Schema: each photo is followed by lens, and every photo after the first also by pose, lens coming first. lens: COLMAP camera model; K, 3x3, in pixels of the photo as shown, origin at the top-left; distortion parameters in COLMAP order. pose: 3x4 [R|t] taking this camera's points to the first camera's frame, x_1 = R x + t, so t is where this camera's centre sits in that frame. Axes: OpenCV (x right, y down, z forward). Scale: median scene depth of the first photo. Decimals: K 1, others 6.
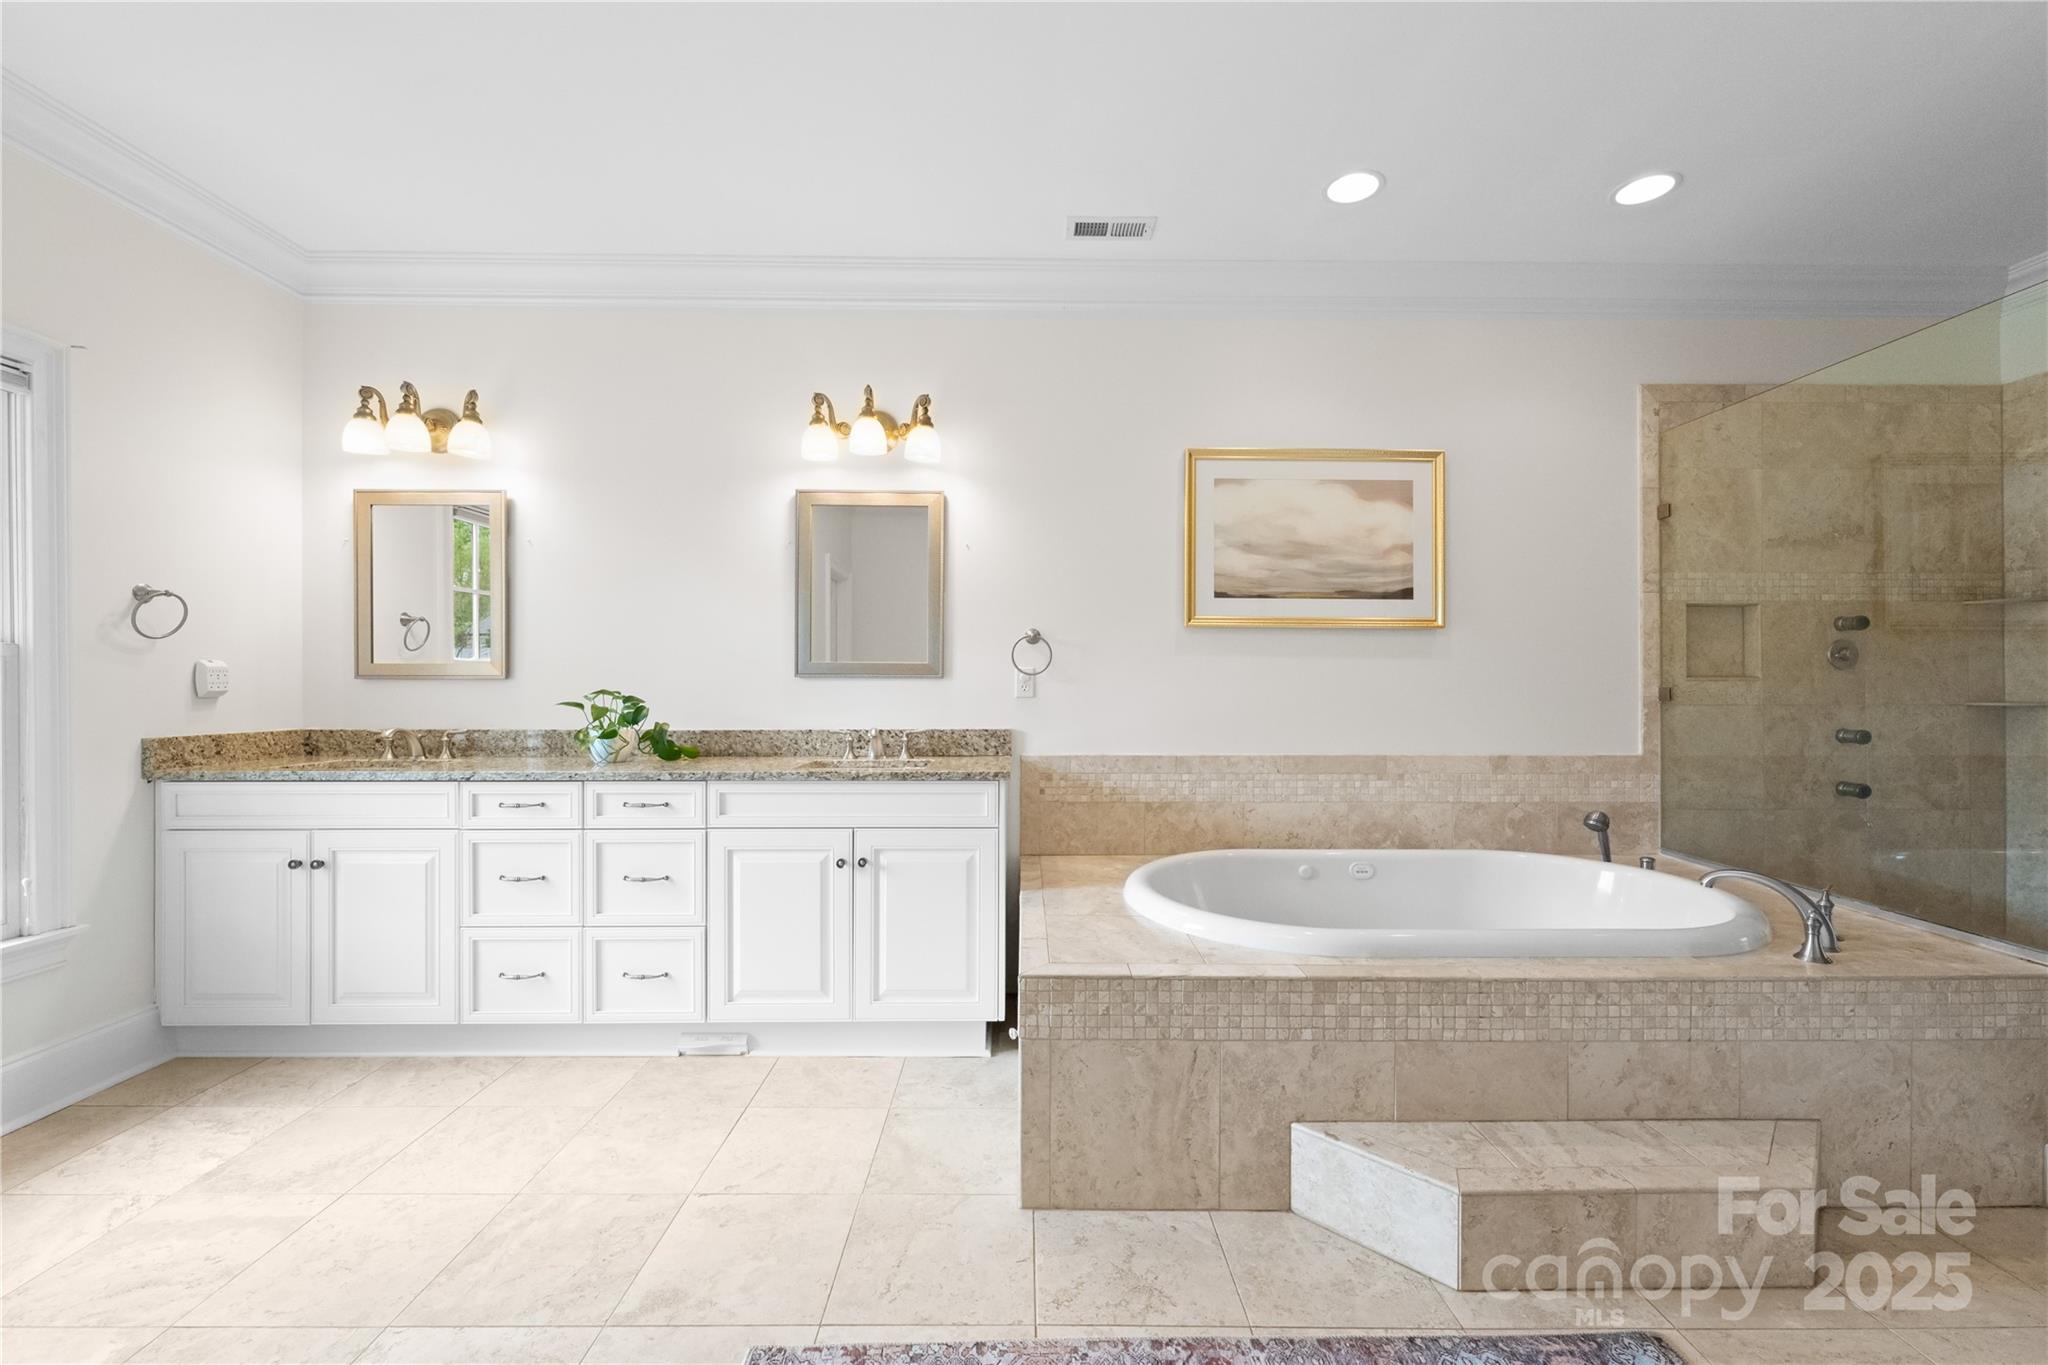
lens RADIAL K [[831.5, 0, 1021.9], [0, 831.5, 672.9], [0, 0, 1]] dist [-0.001898, -0.000617]
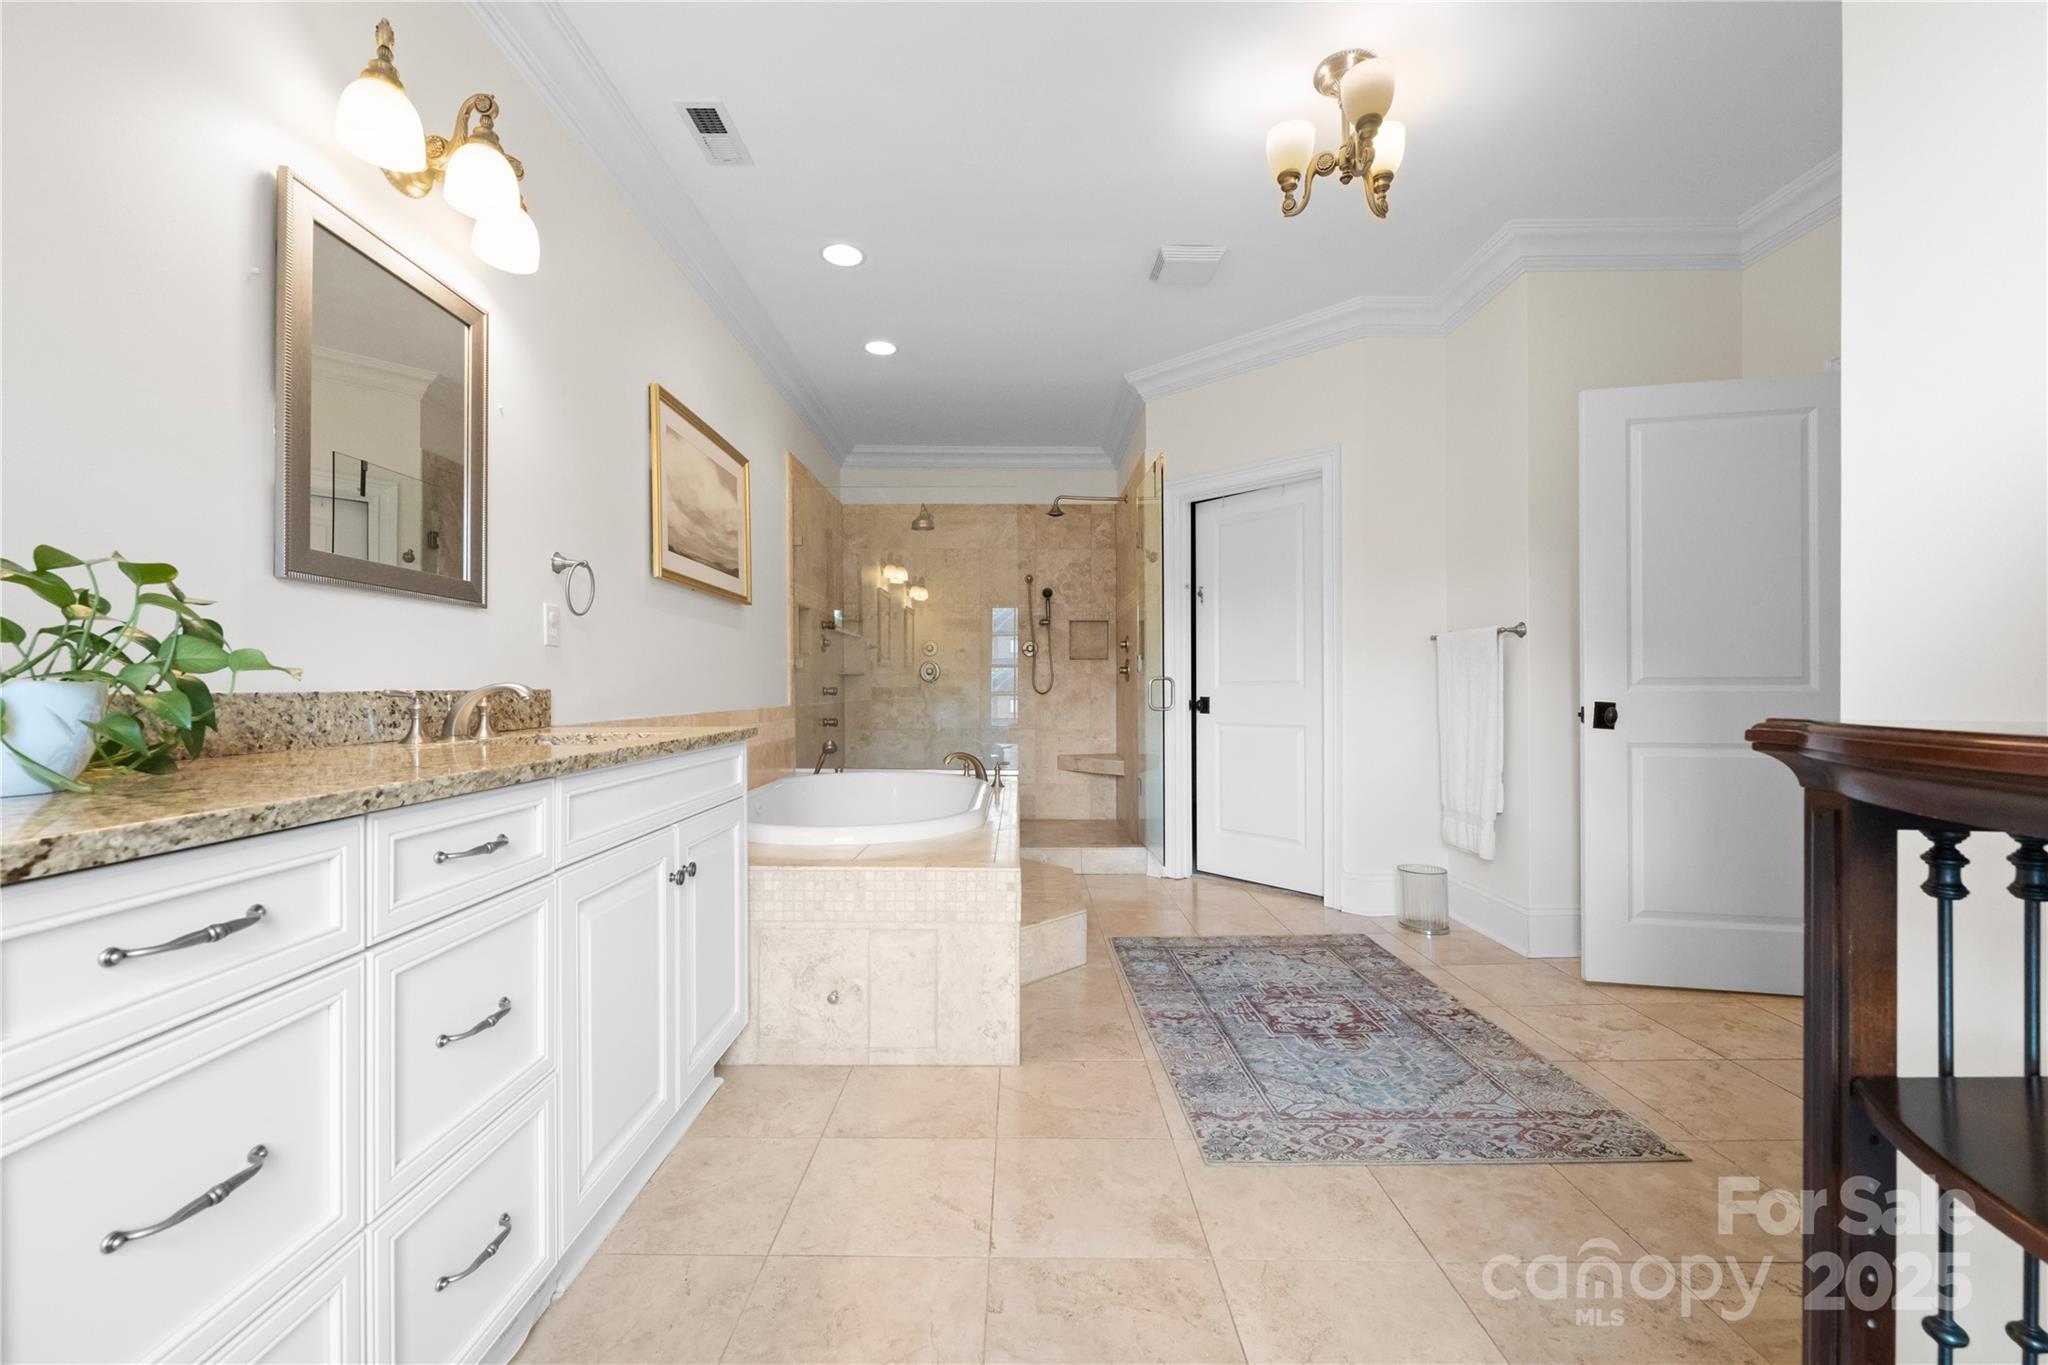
lens RADIAL K [[831.5, 0, 1007.9], [0, 831.5, 683.8], [0, 0, 1]] dist [-0.001898, -0.000617]
pose [[0.024944, 0.001746, 0.999687, -0.726248], [-0.007133, 0.999973, -0.001569, 0.062285], [-0.999663, -0.007092, 0.024955, 0.601993]]
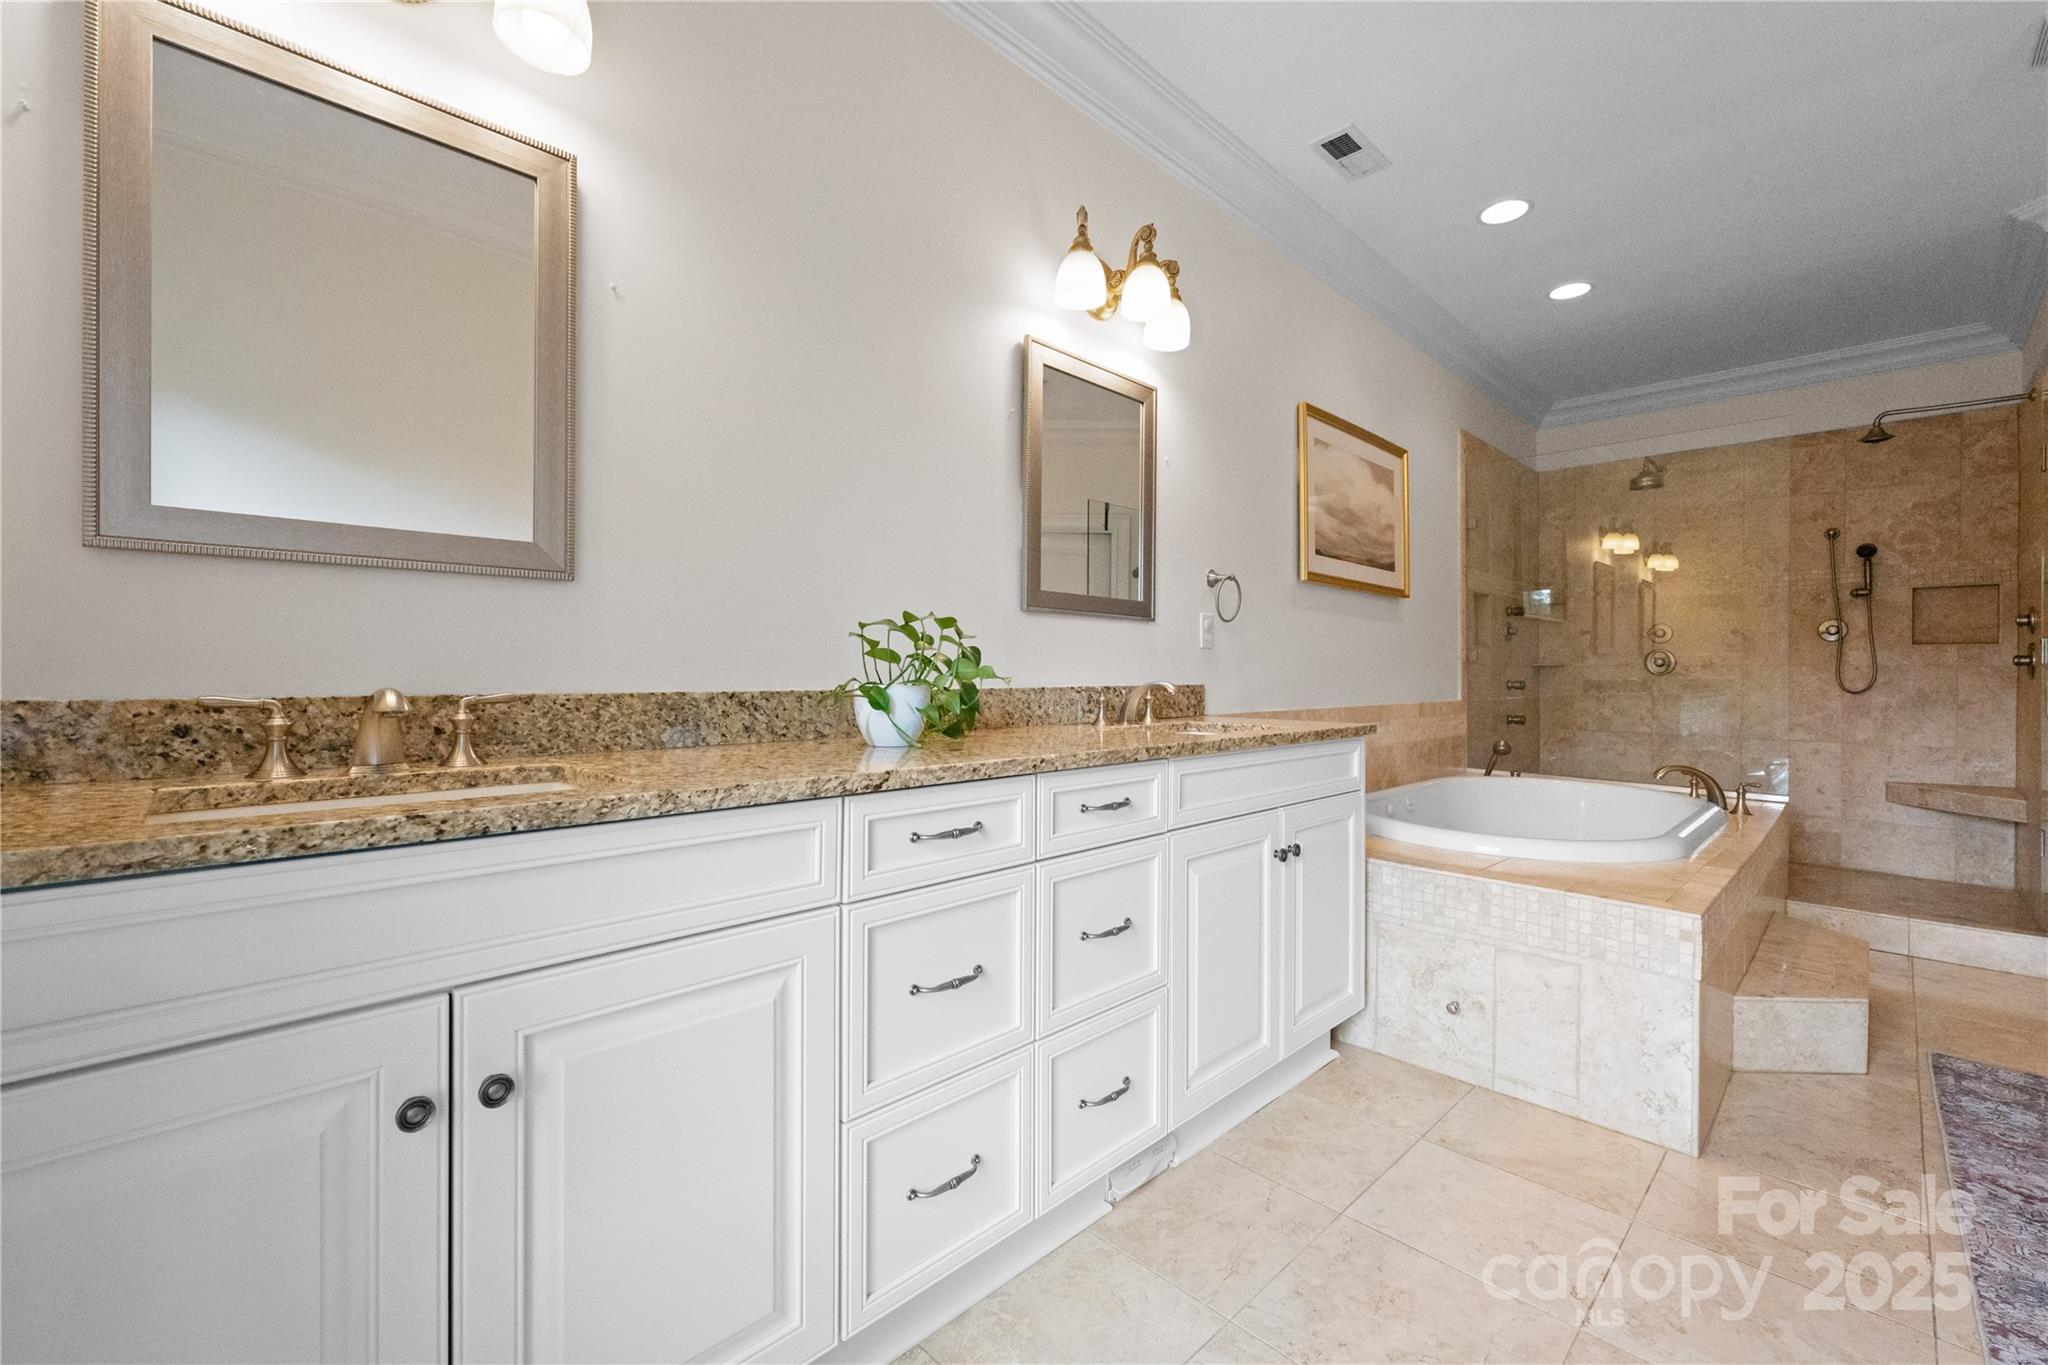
lens RADIAL K [[831.5, 0, 1007.0], [0, 831.5, 674.4], [0, 0, 1]] dist [-0.001898, -0.000617]
pose [[0.736179, 0.000213, 0.676787, -0.756125], [-0.009760, 0.999899, 0.010302, 0.051124], [-0.676717, -0.014189, 0.736107, 0.515443]]
